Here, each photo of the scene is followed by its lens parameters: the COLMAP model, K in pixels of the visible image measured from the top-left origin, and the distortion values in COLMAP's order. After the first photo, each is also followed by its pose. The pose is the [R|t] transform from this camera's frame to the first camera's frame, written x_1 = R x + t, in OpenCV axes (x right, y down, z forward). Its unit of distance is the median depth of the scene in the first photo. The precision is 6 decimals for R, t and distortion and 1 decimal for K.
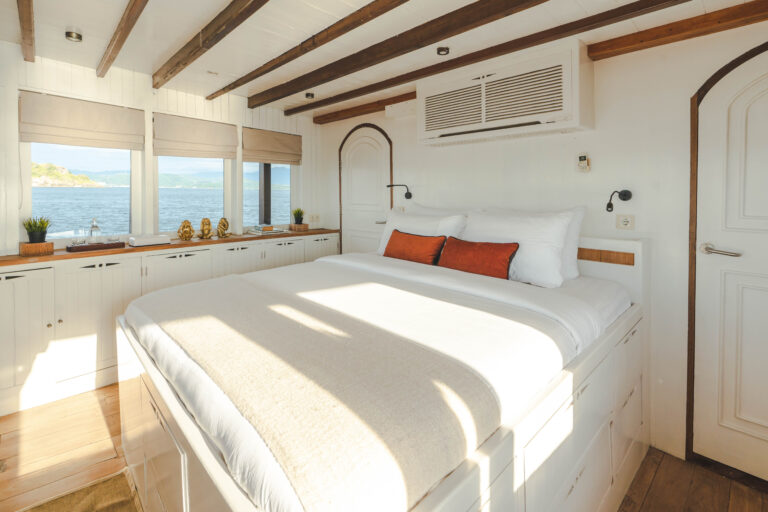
lens RADIAL K [[357.6, 0, 382.4], [0, 357.6, 195.7], [0, 0, 1]] dist [-0.000359, 0.000102]
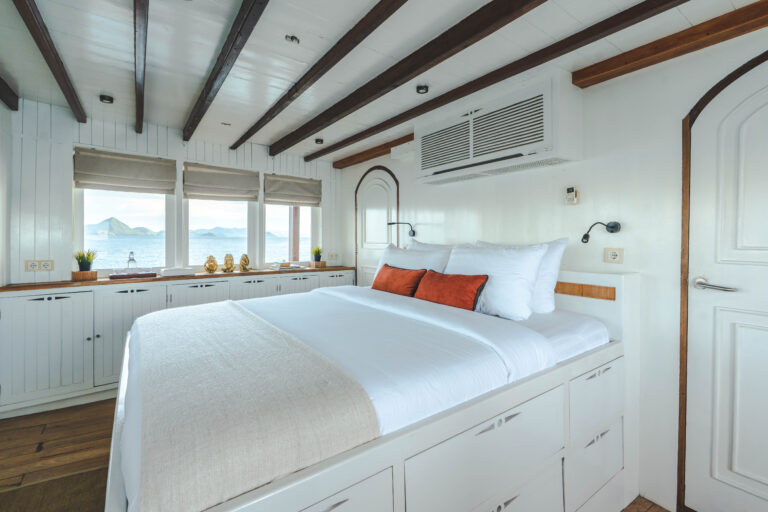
lens RADIAL K [[343.5, 0, 376.2], [0, 343.5, 238.9], [0, 0, 1]] dist [0.000399, -0.000205]
pose [[0.987138, -0.004522, -0.159804, 0.187806], [0.003939, 0.999984, -0.003960, 0.028136], [0.159819, 0.003280, 0.987141, 0.003248]]
